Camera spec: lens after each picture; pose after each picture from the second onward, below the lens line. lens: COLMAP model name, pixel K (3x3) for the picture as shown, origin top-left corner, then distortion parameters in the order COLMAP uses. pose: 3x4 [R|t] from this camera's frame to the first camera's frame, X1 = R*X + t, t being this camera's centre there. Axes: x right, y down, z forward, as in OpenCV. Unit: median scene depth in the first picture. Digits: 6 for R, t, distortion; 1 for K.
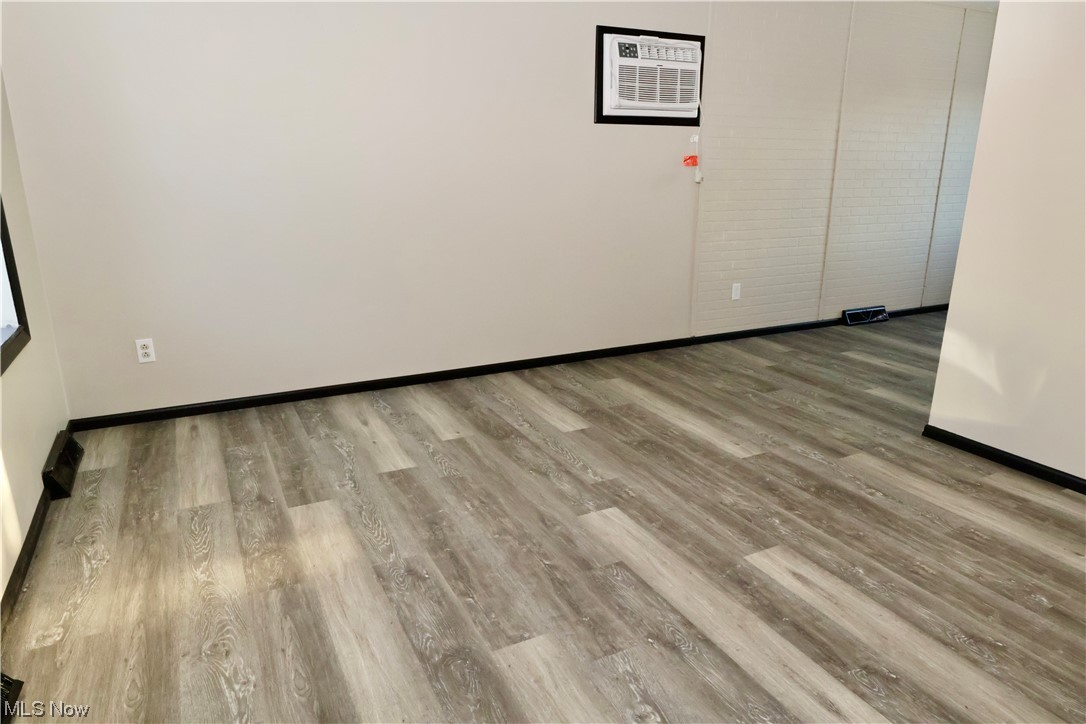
lens RADIAL K [[703.1, 0, 549.1], [0, 703.1, 358.6], [0, 0, 1]] dist [-0.001855, -0.001980]
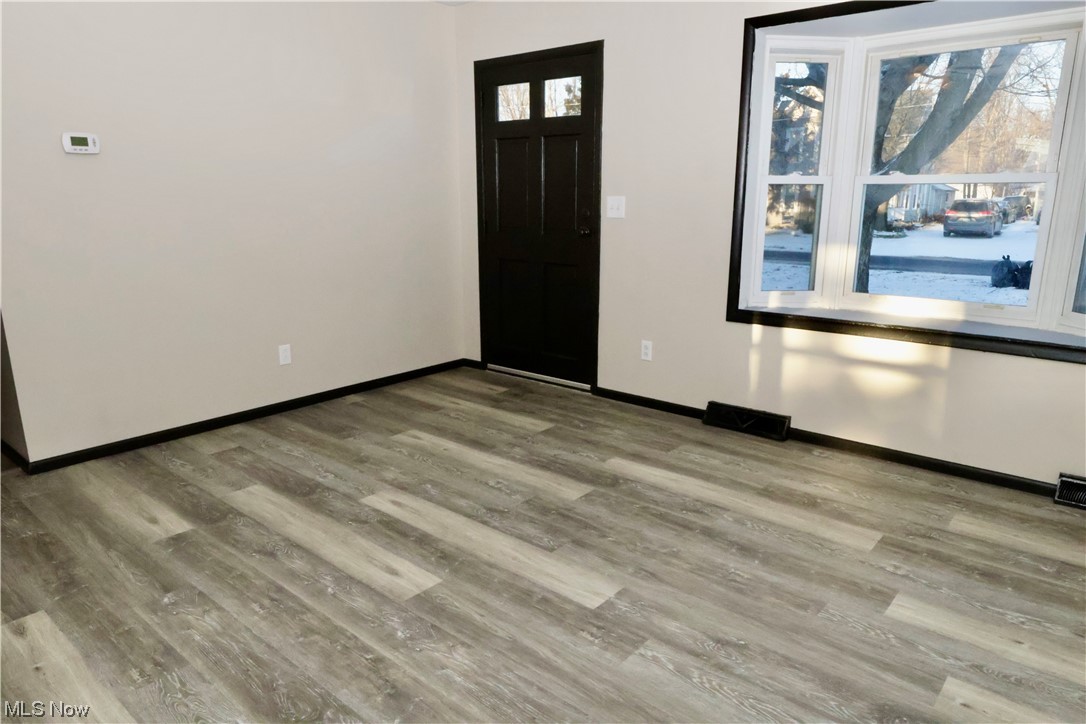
lens RADIAL K [[703.1, 0, 544.2], [0, 703.1, 362.5], [0, 0, 1]] dist [-0.001855, -0.001980]
pose [[-0.929231, 0.083537, -0.359931, 0.423821], [-0.103458, 0.876322, 0.470484, -0.427417], [0.354719, 0.474427, -0.805664, 1.521909]]
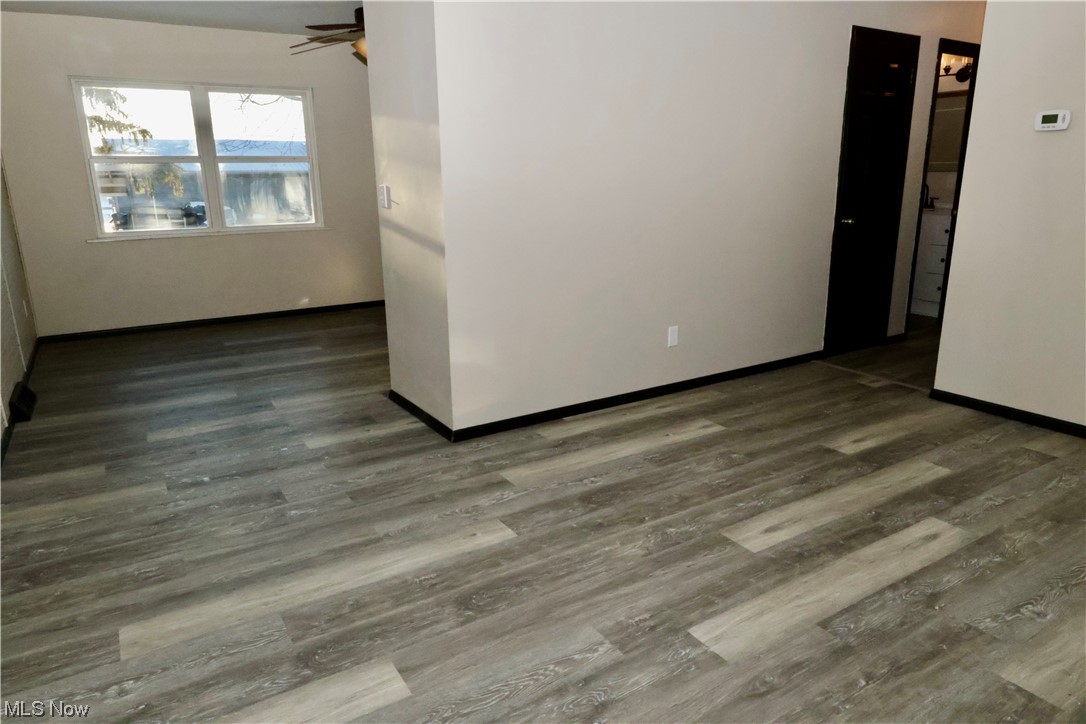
lens RADIAL K [[703.1, 0, 559.5], [0, 703.1, 357.7], [0, 0, 1]] dist [-0.001855, -0.001980]
pose [[-0.089538, -0.256230, 0.962460, -0.549746], [0.280812, 0.920643, 0.271222, -0.303716], [-0.955577, 0.294555, -0.010480, 1.064069]]
